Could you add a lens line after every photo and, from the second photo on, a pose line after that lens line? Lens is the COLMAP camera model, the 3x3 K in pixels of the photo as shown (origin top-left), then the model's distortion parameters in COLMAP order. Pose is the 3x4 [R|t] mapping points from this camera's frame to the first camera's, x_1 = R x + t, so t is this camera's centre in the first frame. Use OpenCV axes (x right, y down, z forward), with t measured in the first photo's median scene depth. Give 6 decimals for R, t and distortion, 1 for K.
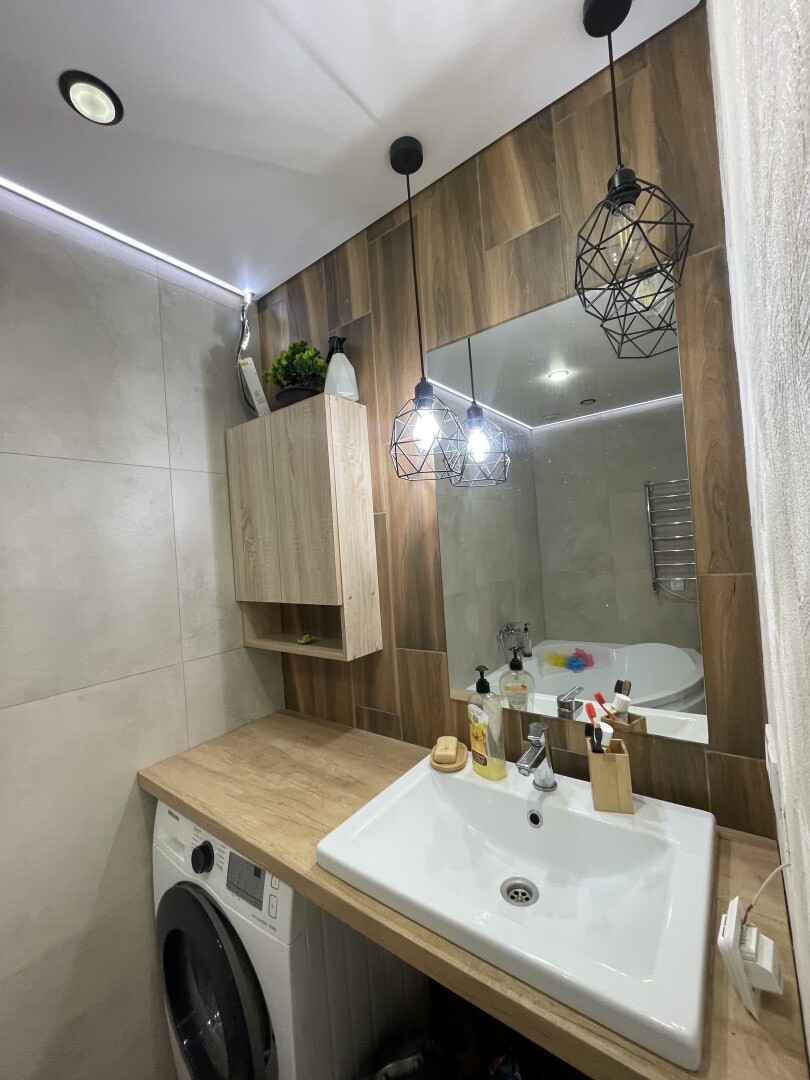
lens RADIAL K [[434.7, 0, 405.0], [0, 434.7, 540.0], [0, 0, 1]] dist [0.002147, -0.003139]
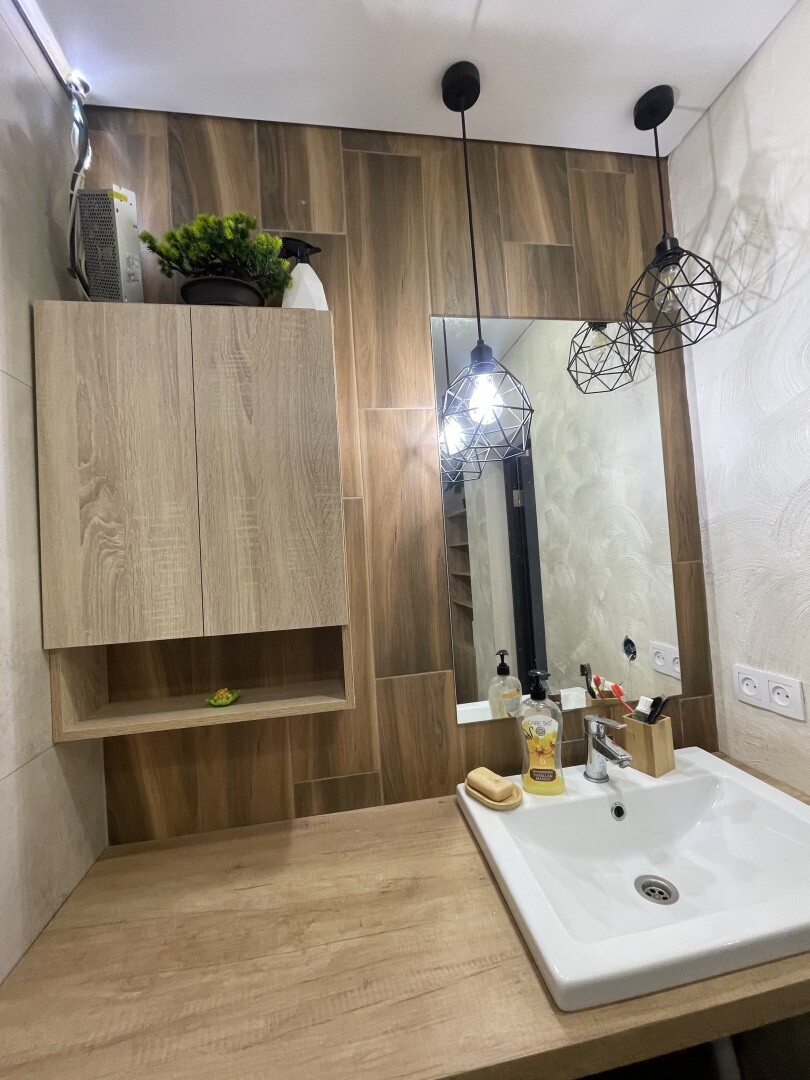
lens RADIAL K [[434.8, 0, 405.0], [0, 434.8, 540.0], [0, 0, 1]] dist [-0.003551, -0.000079]
pose [[0.694595, 0.048674, 0.717753, -0.539677], [0.006126, 0.997272, -0.073558, 0.066754], [-0.719375, 0.055490, 0.692402, 0.441002]]
